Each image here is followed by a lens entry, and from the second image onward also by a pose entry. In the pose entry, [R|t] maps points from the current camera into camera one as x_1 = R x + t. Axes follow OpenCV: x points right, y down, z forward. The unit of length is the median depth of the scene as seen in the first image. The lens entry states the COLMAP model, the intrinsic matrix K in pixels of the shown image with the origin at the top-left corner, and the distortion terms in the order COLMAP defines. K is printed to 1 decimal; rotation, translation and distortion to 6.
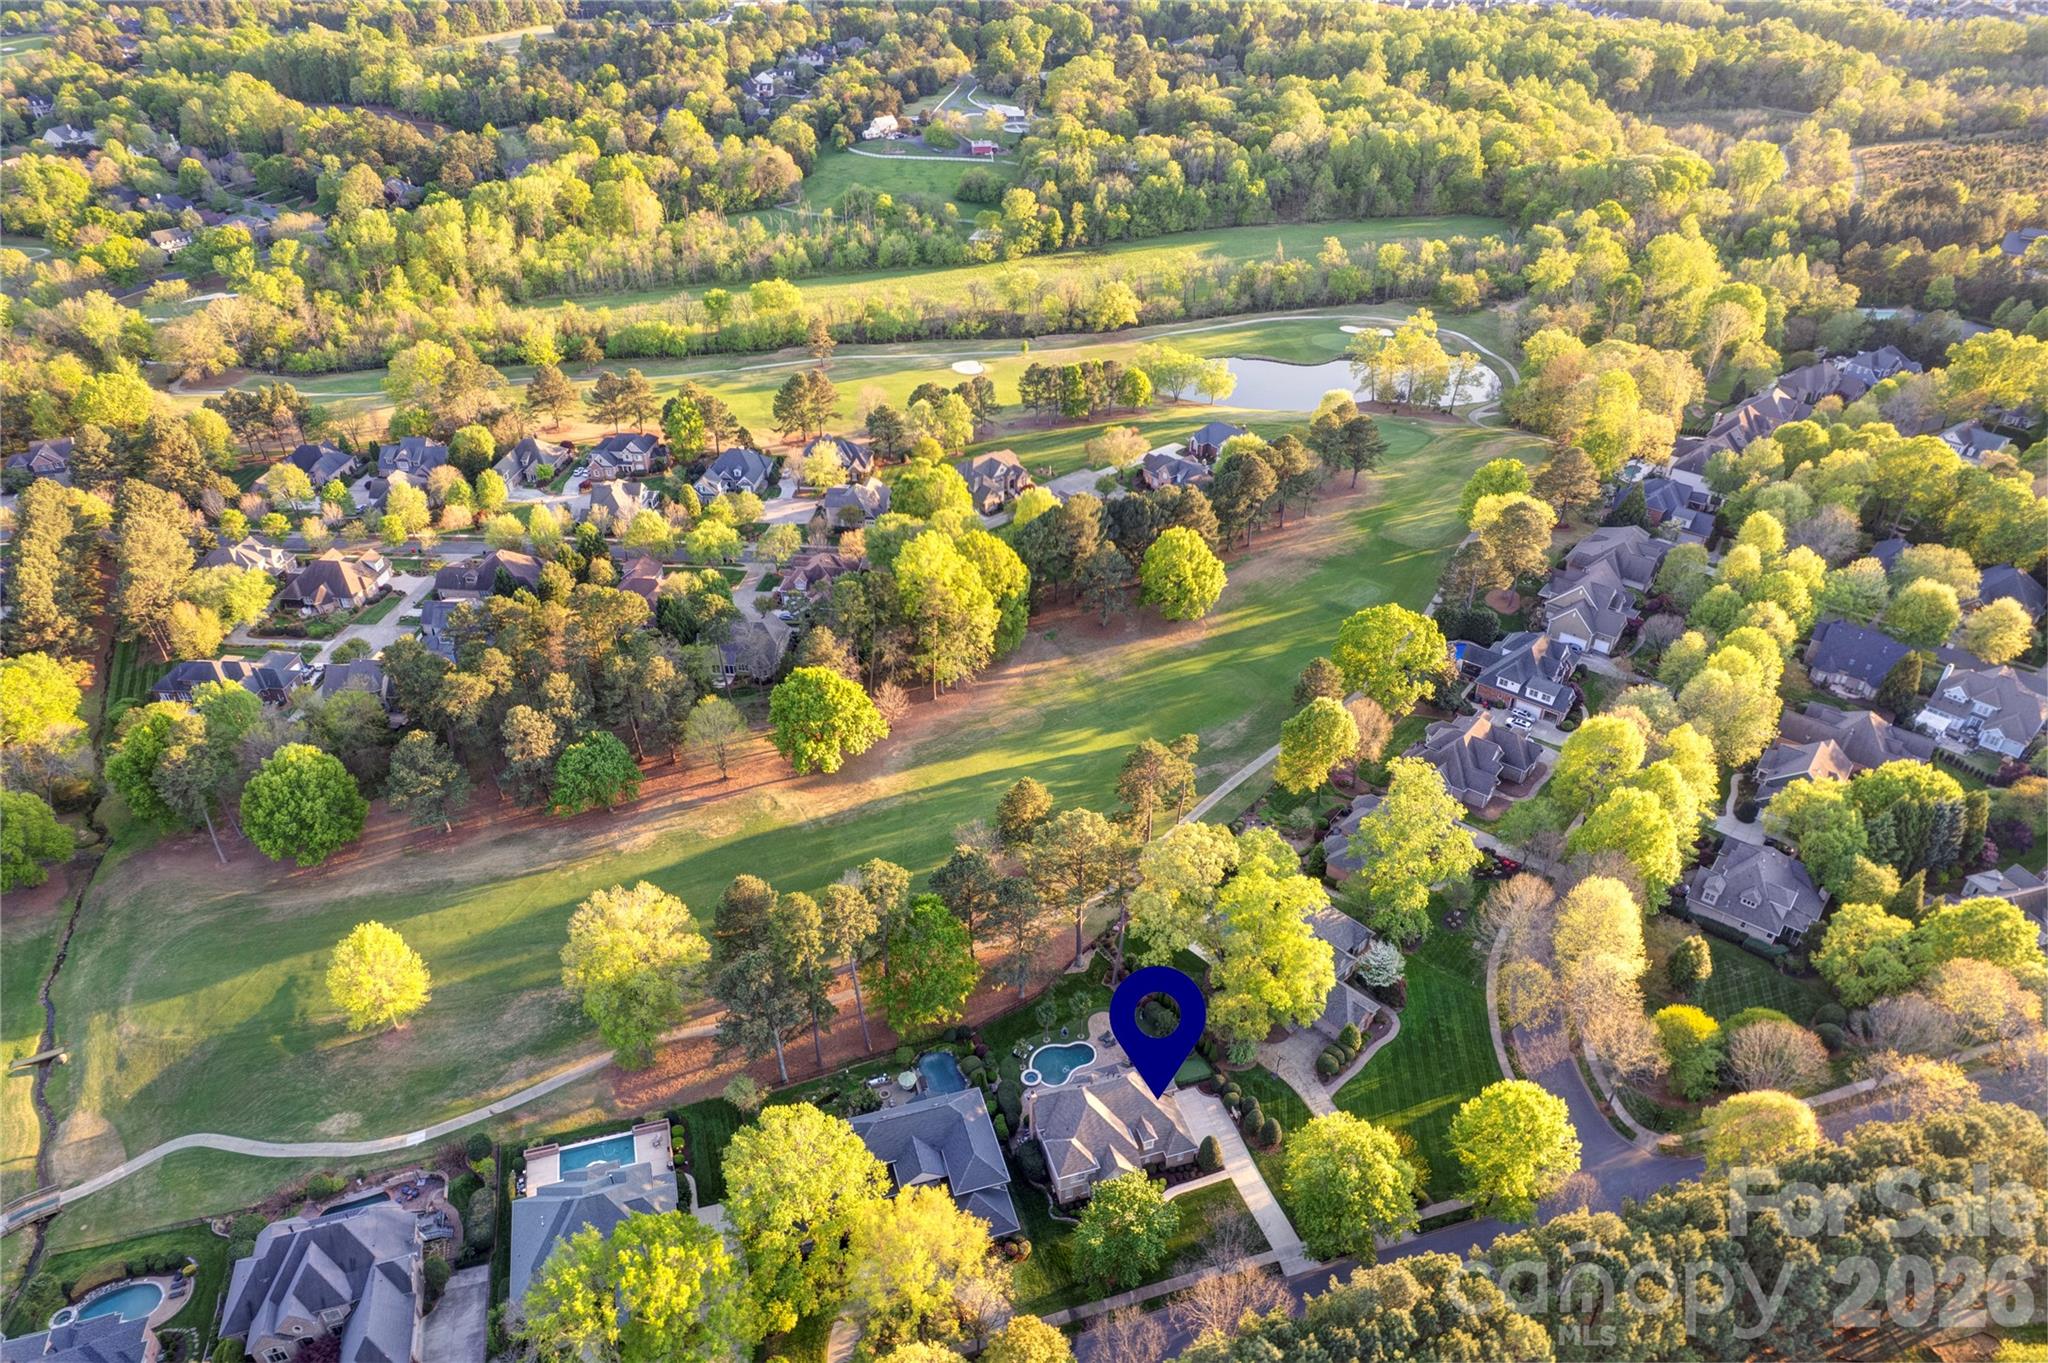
lens RADIAL K [[1315.9, 0, 1033.7], [0, 1315.9, 696.2], [0, 0, 1]] dist [-0.078185, 0.070943]
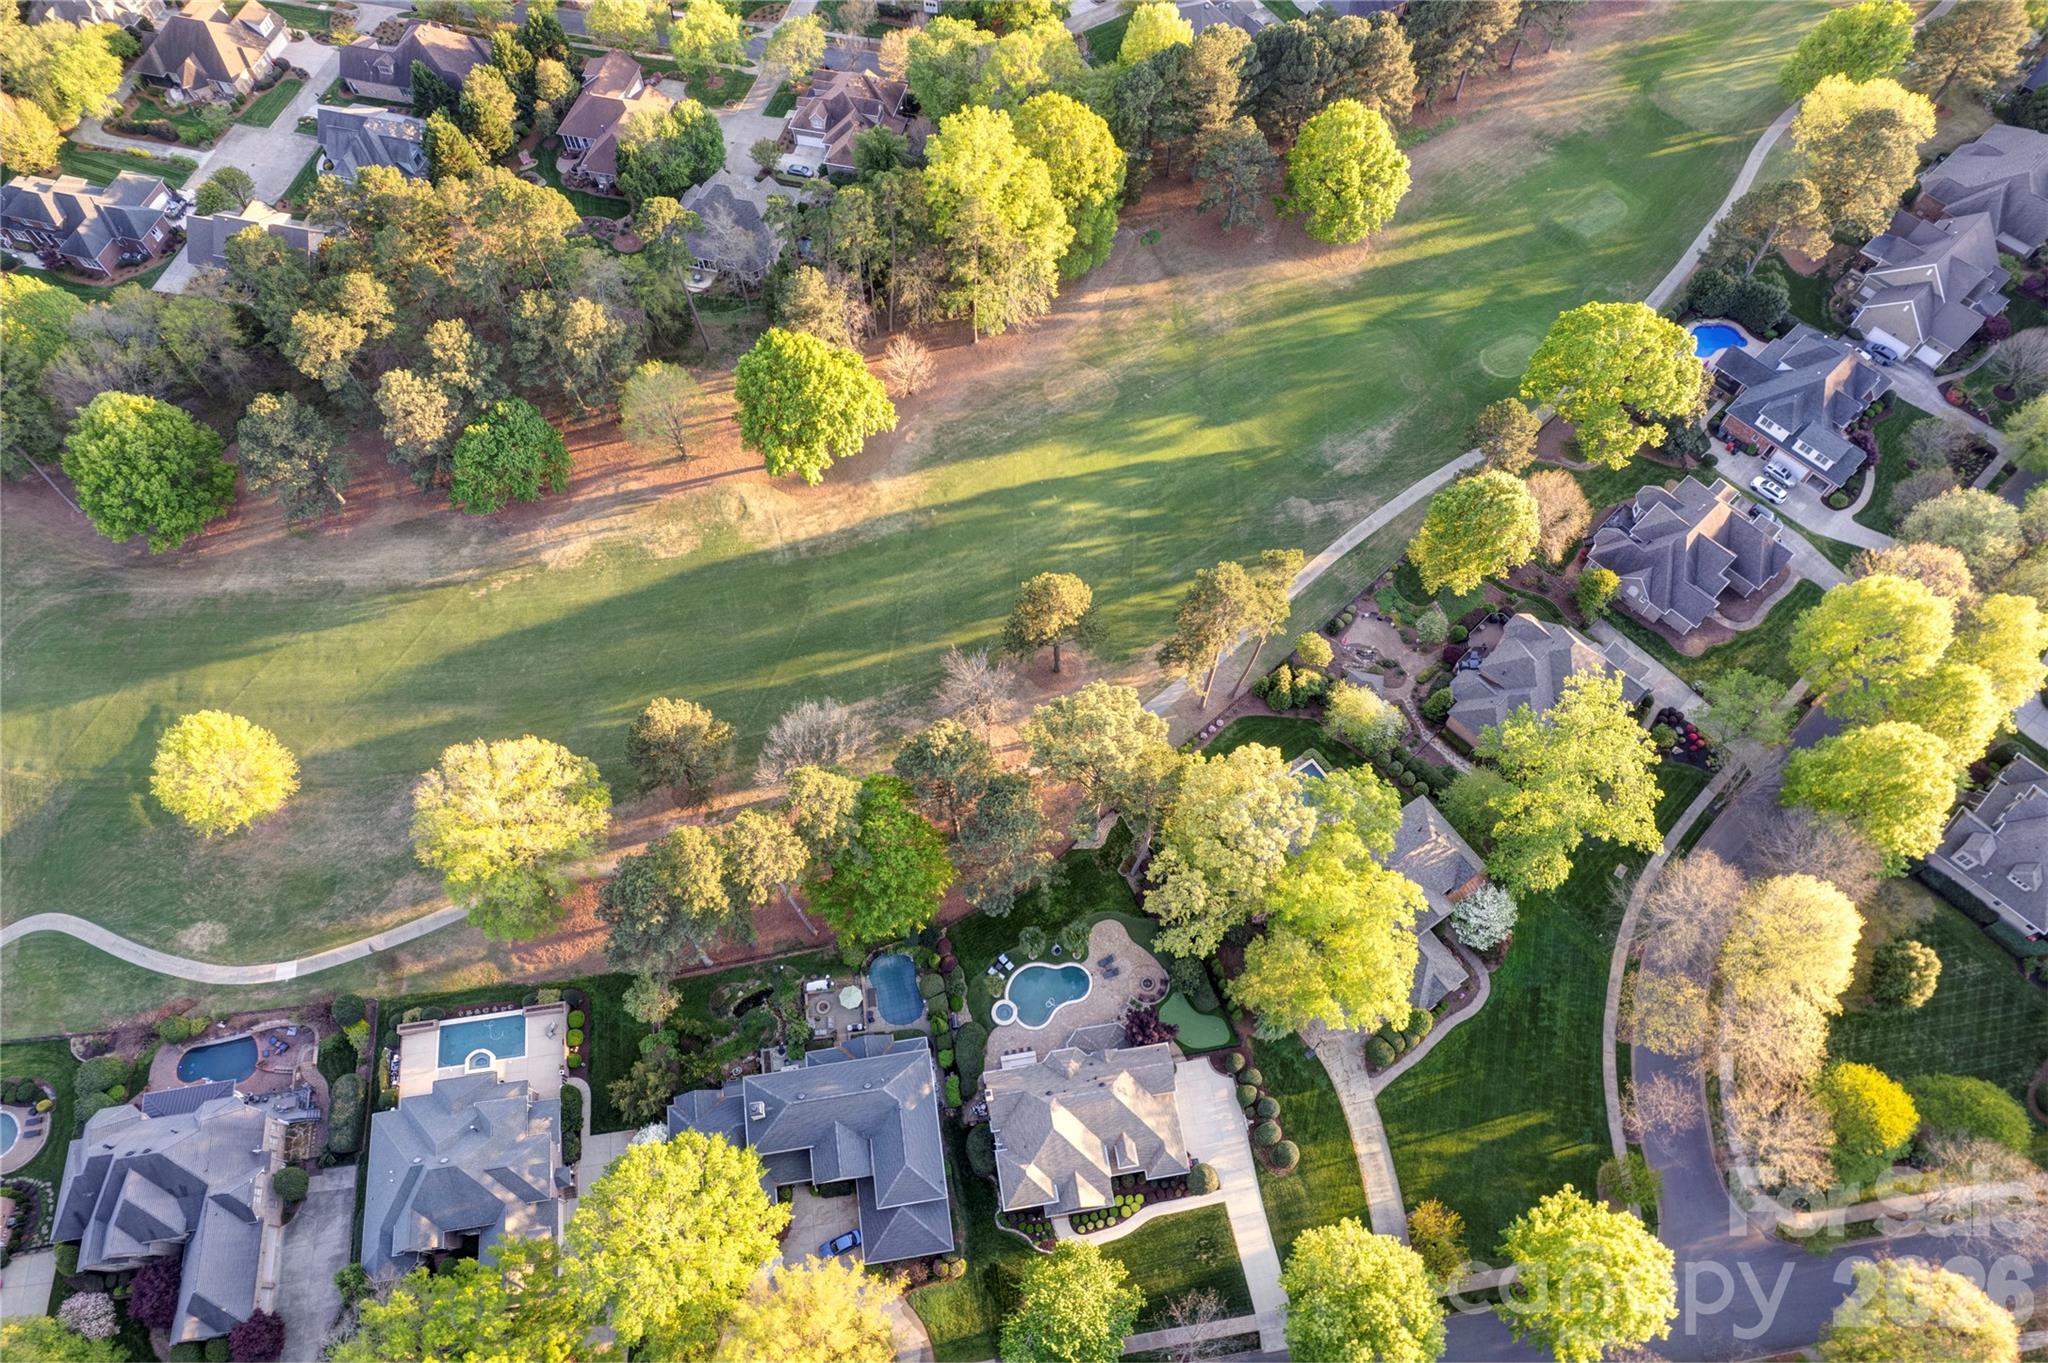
lens RADIAL K [[1315.9, 0, 1033.7], [0, 1315.9, 696.2], [0, 0, 1]] dist [-0.078185, 0.070943]
pose [[0.990207, 0.124056, -0.064025, 0.033793], [-0.079293, 0.877251, 0.473437, -0.203177], [0.114899, -0.463724, 0.878498, 0.305597]]
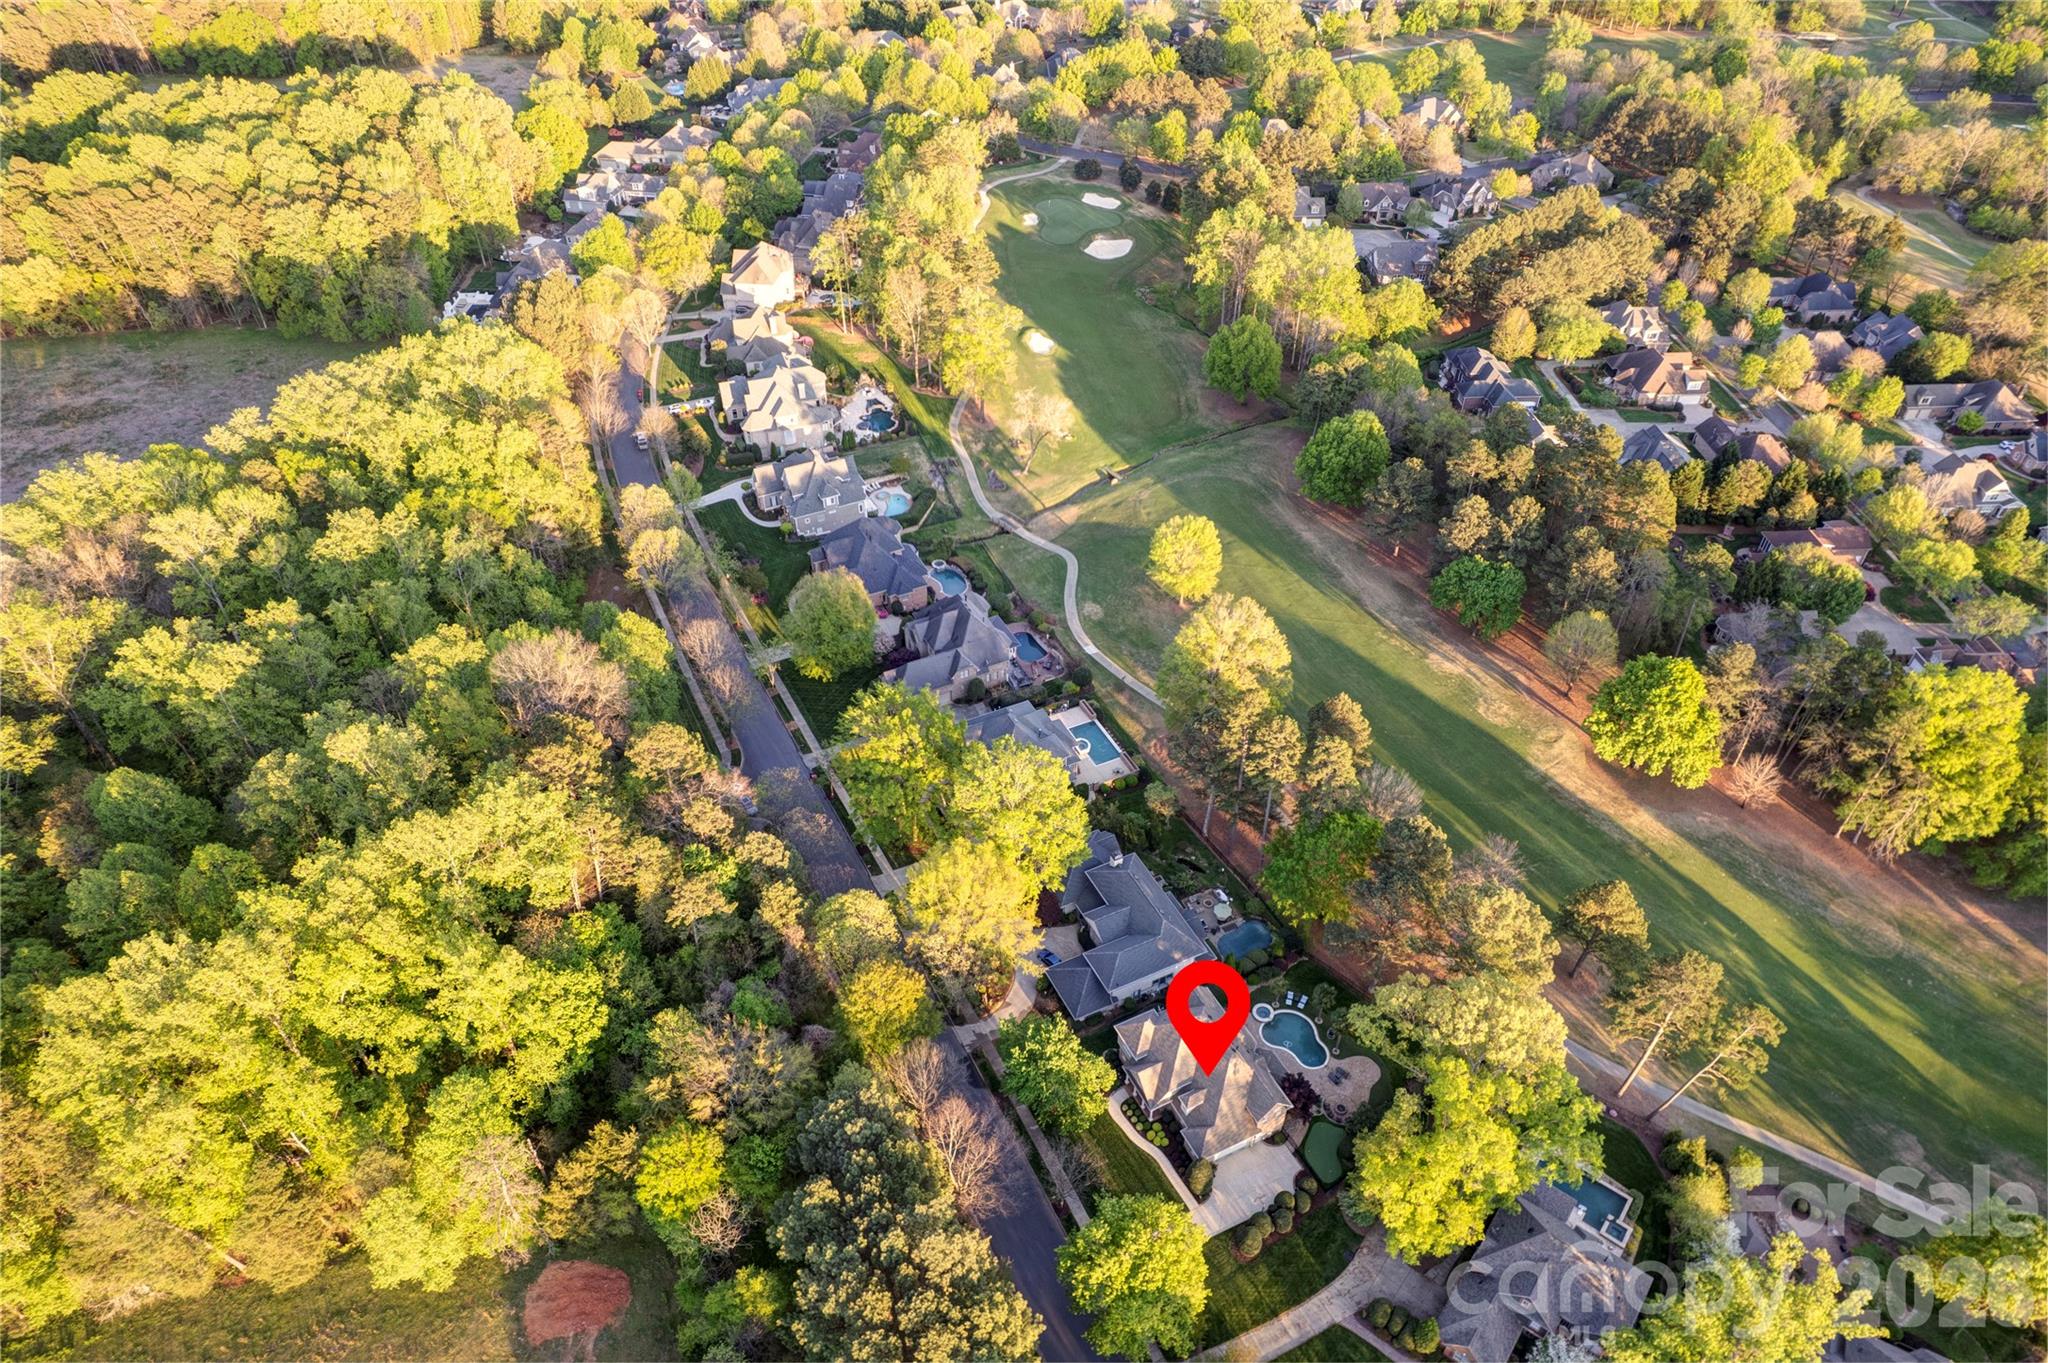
lens RADIAL K [[1315.9, 0, 1033.7], [0, 1315.9, 696.2], [0, 0, 1]] dist [-0.078185, 0.070943]
pose [[0.163004, 0.653606, -0.739073, 0.414903], [-0.553457, 0.680706, 0.479922, -0.183218], [0.816771, 0.330815, 0.472701, 0.261443]]
